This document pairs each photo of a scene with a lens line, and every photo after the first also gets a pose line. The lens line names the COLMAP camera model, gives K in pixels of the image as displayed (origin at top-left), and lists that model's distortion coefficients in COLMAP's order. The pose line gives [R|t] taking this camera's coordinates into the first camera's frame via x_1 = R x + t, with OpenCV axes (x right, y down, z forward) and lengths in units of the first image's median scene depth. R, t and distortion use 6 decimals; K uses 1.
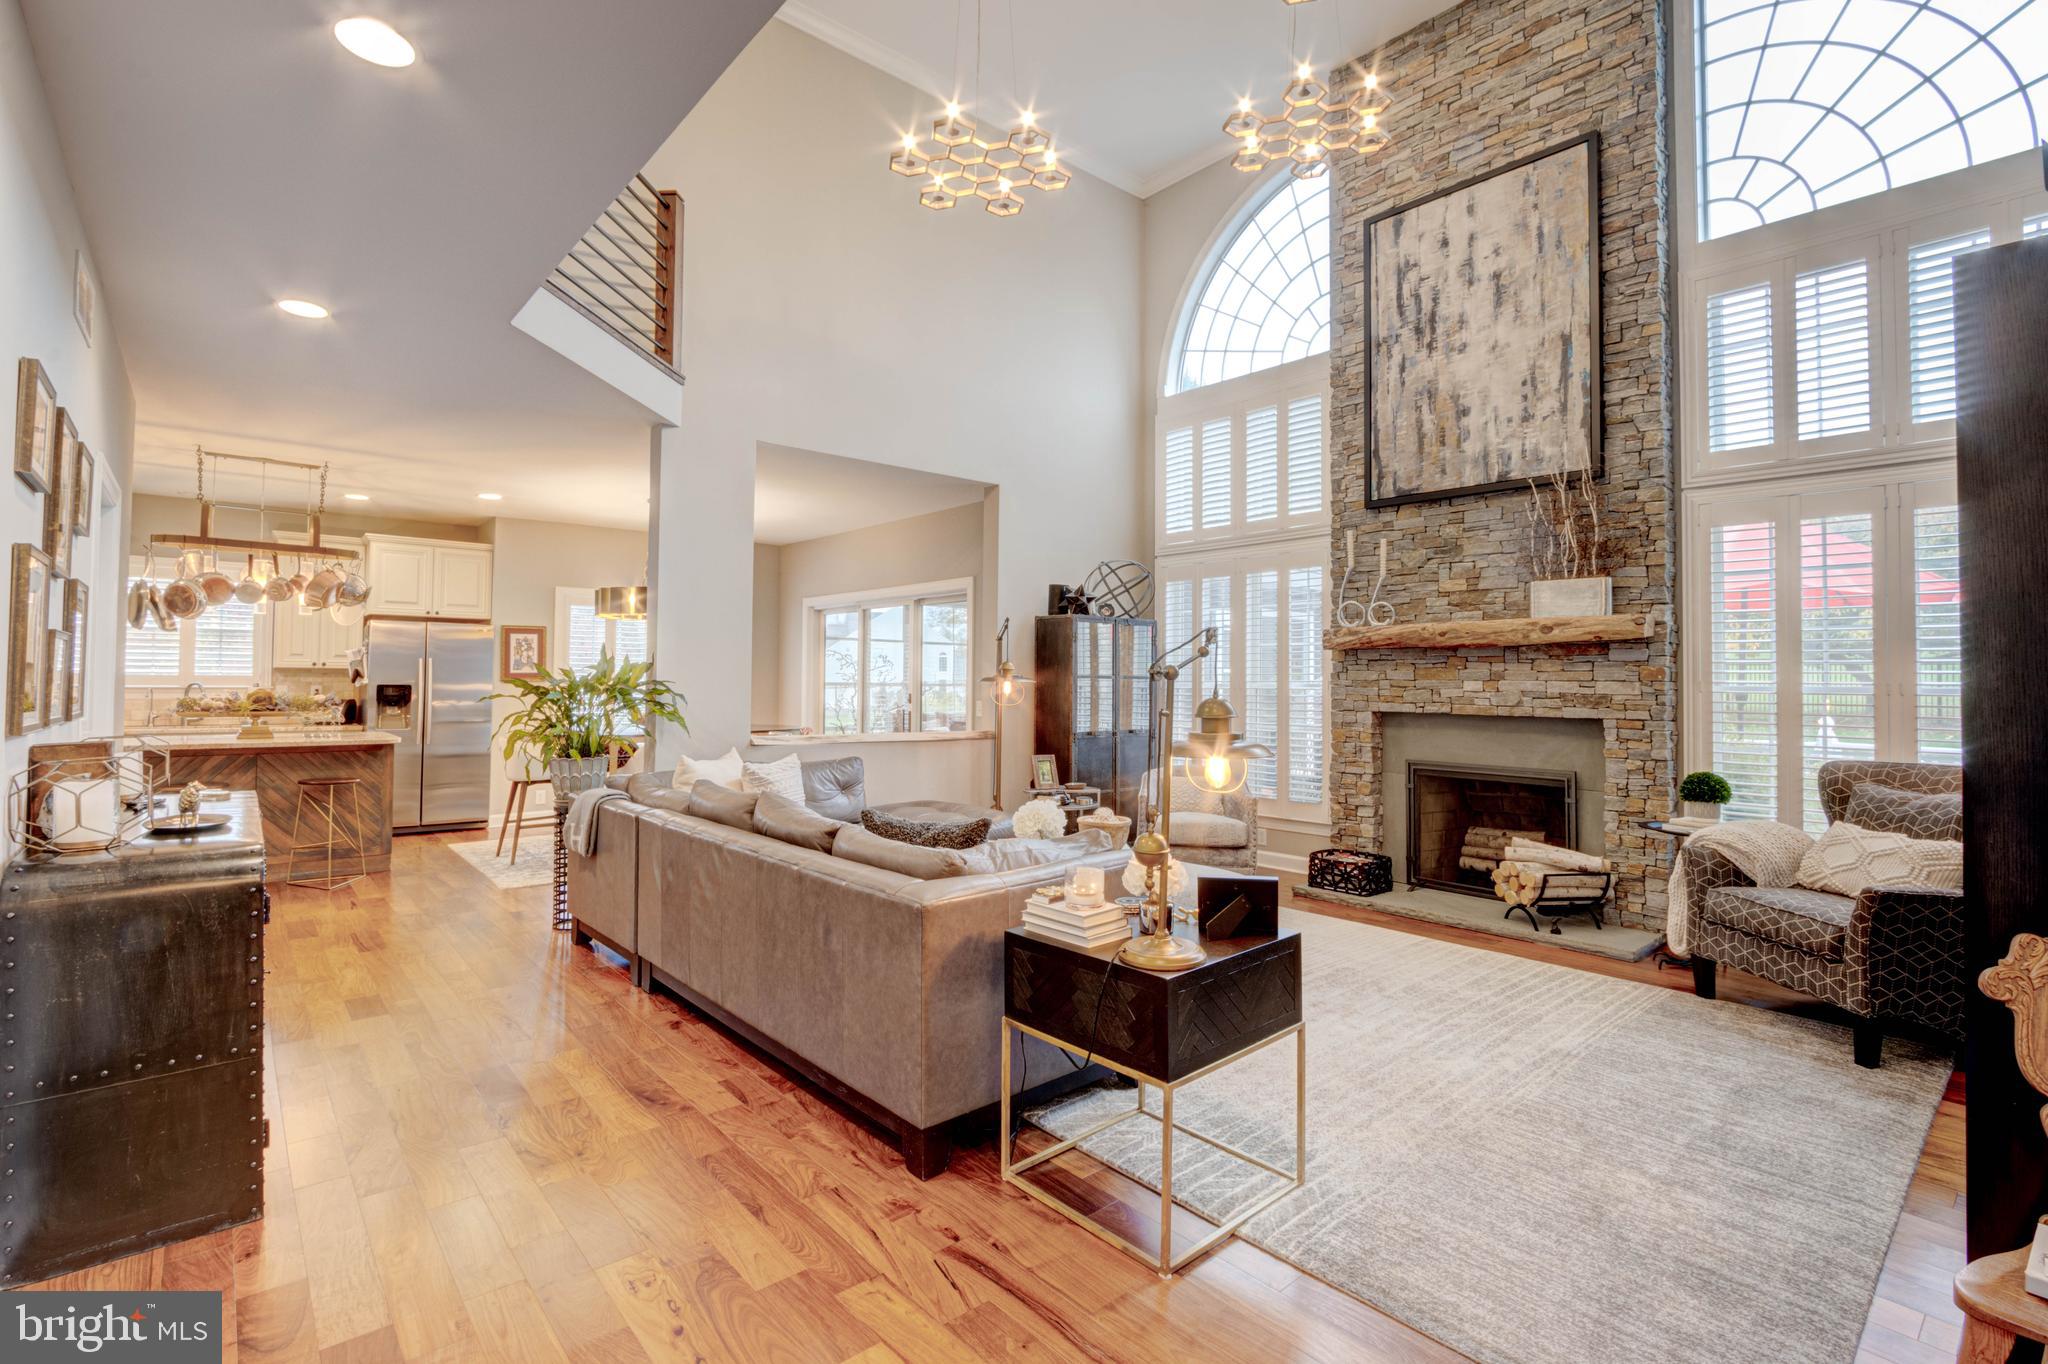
lens RADIAL K [[954.8, 0, 1027.7], [0, 954.8, 657.7], [0, 0, 1]] dist [-0.018526, 0.004952]
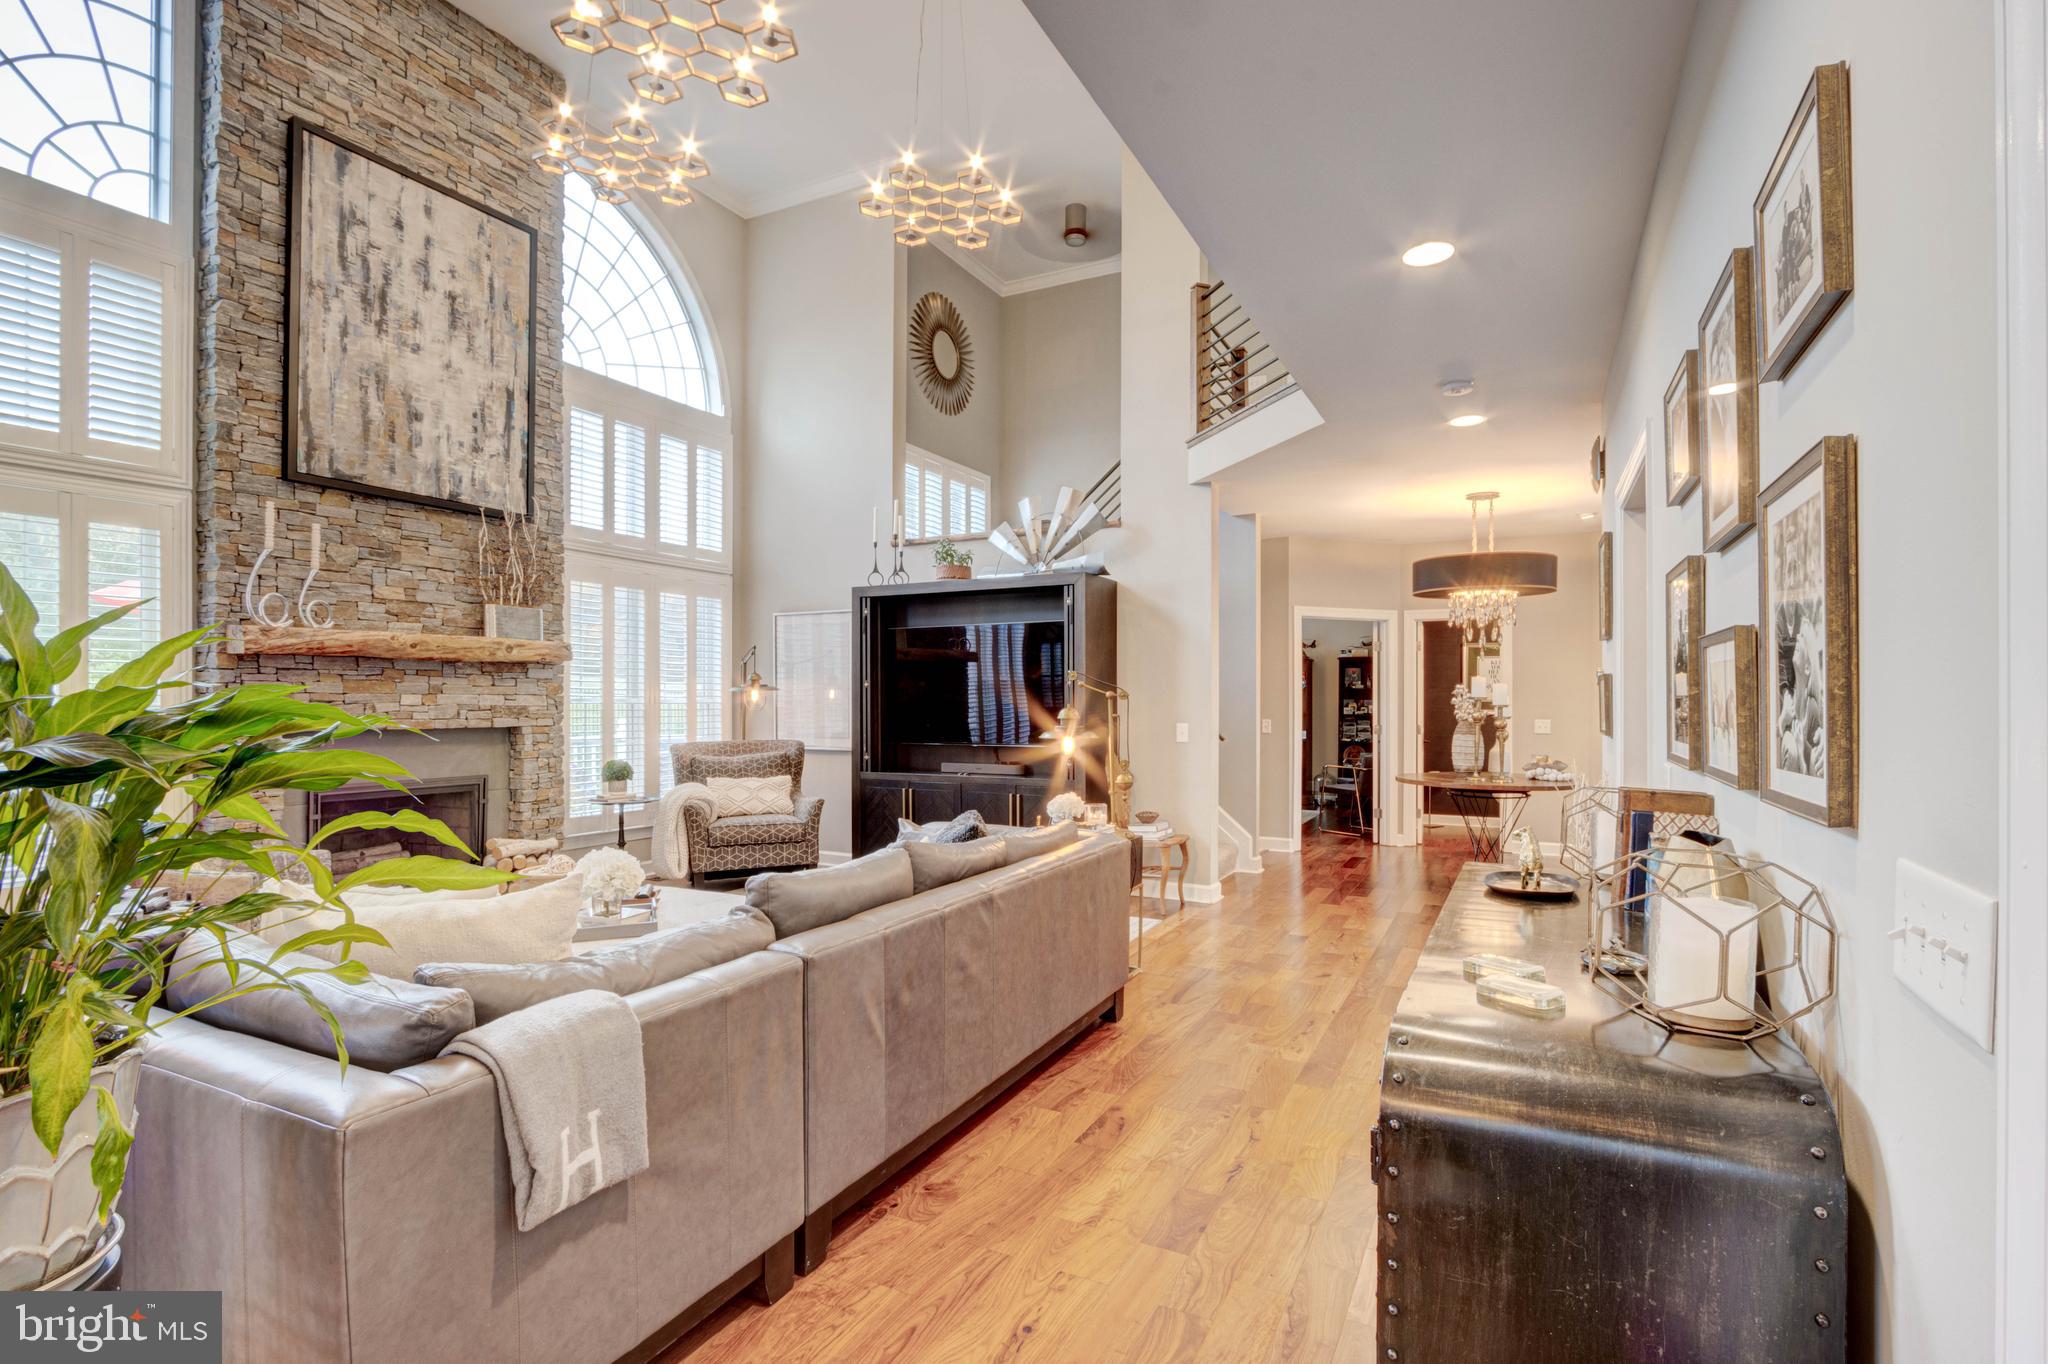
lens RADIAL K [[954.8, 0, 1032.5], [0, 954.8, 704.4], [0, 0, 1]] dist [-0.018526, 0.004952]
pose [[-0.364386, -0.011408, 0.931178, -0.669966], [-0.025615, 0.999669, 0.002224, 0.015926], [-0.930896, -0.023041, -0.364558, 0.764565]]
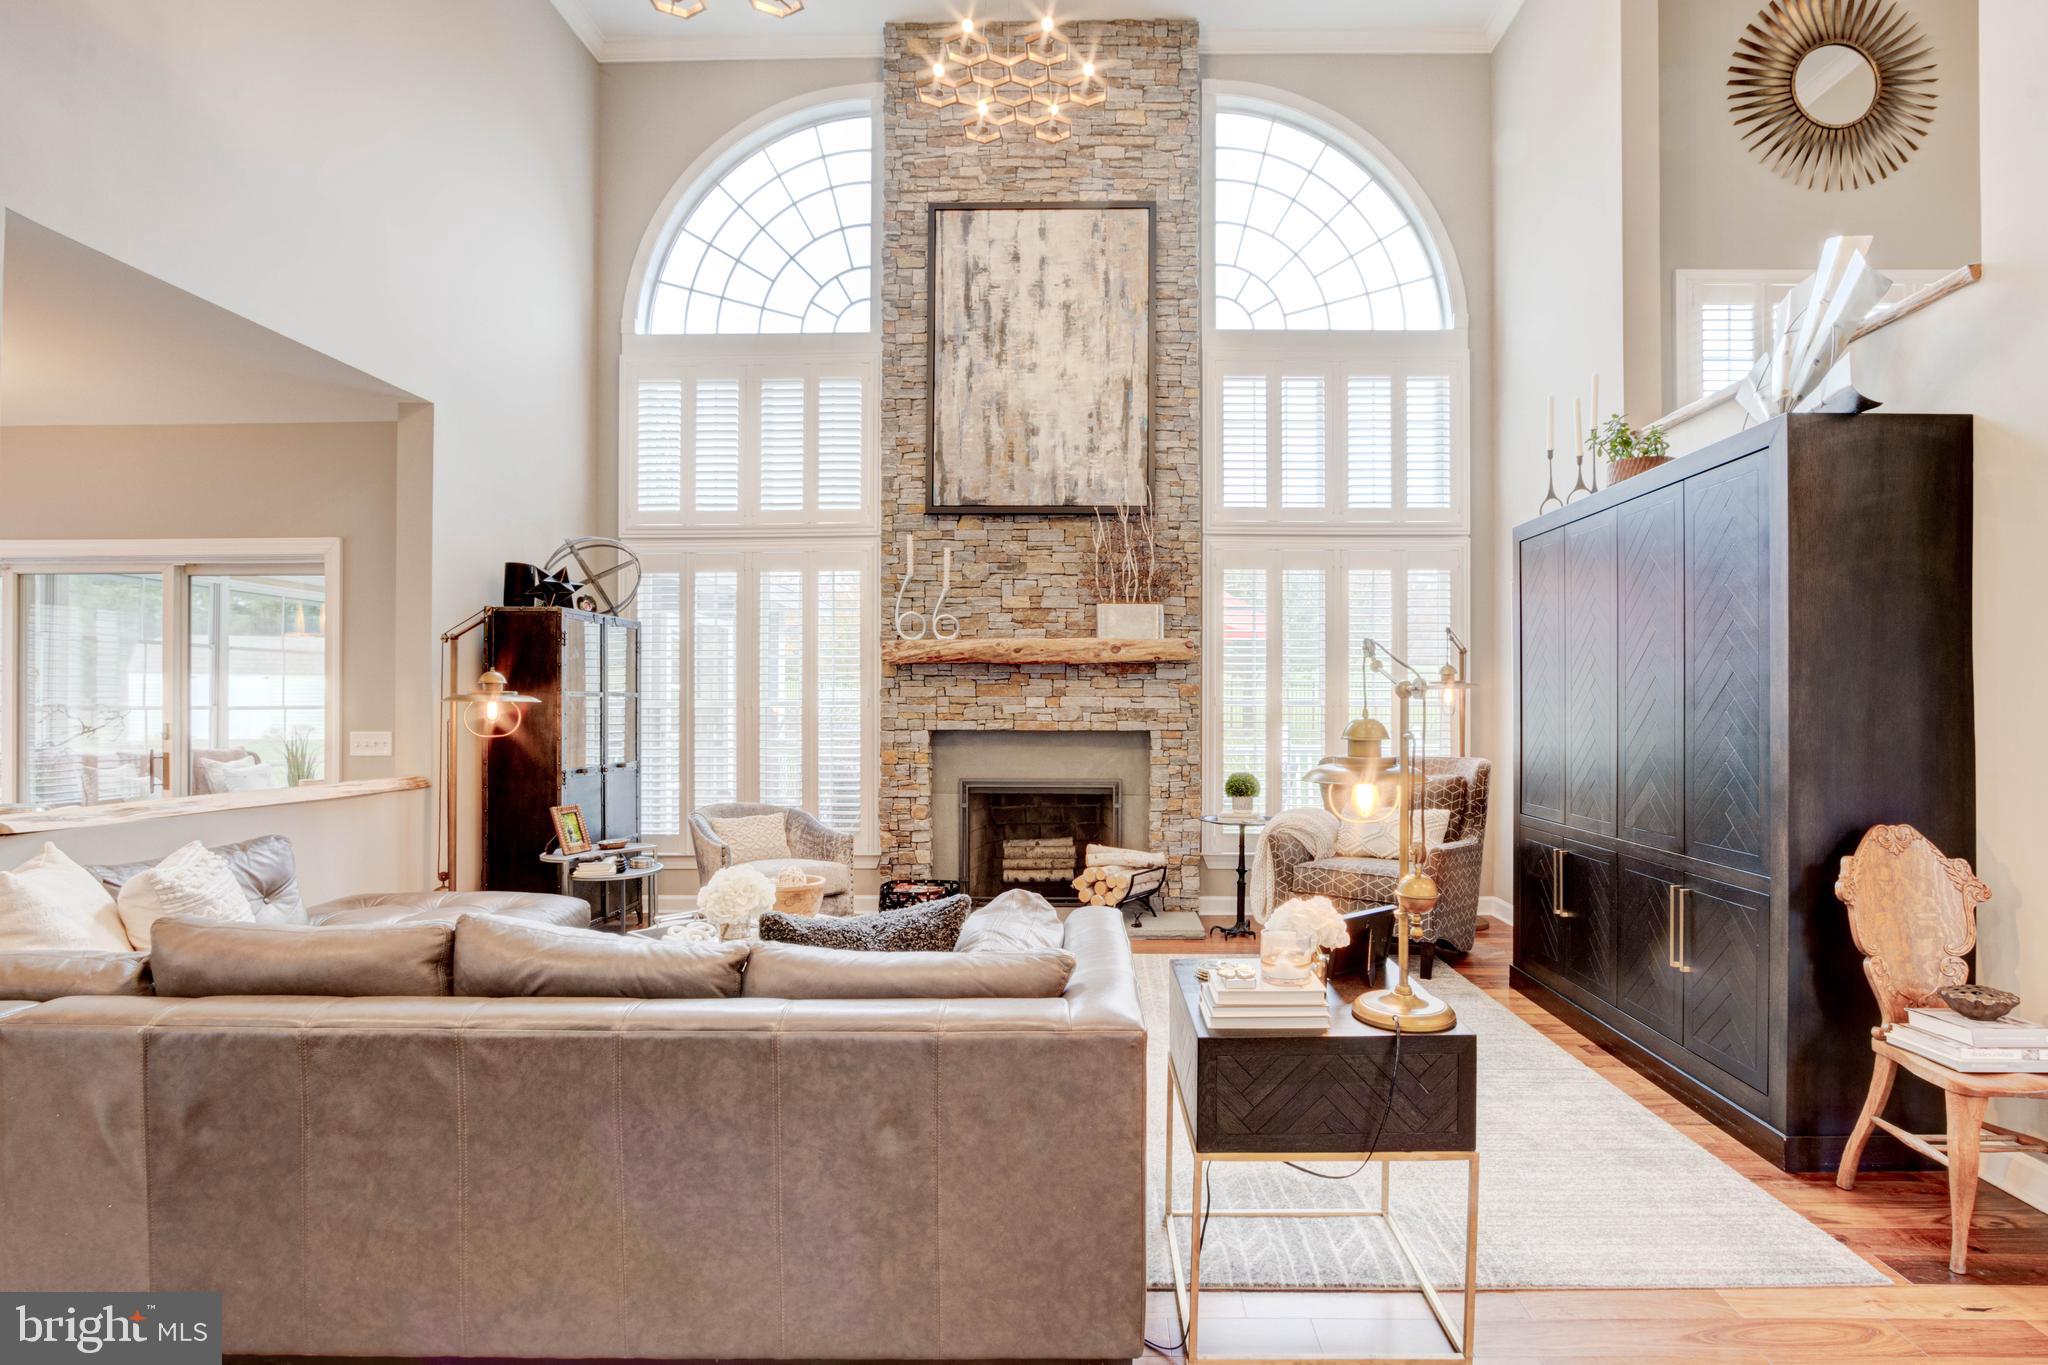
lens RADIAL K [[989.4, 0, 1095.4], [0, 989.4, 697.2], [0, 0, 1]] dist [-0.017573, 0.004837]
pose [[0.666105, -0.002744, 0.745853, -0.283147], [-0.013793, 0.999777, 0.015996, 0.006530], [-0.745731, -0.020942, 0.665918, 0.245039]]
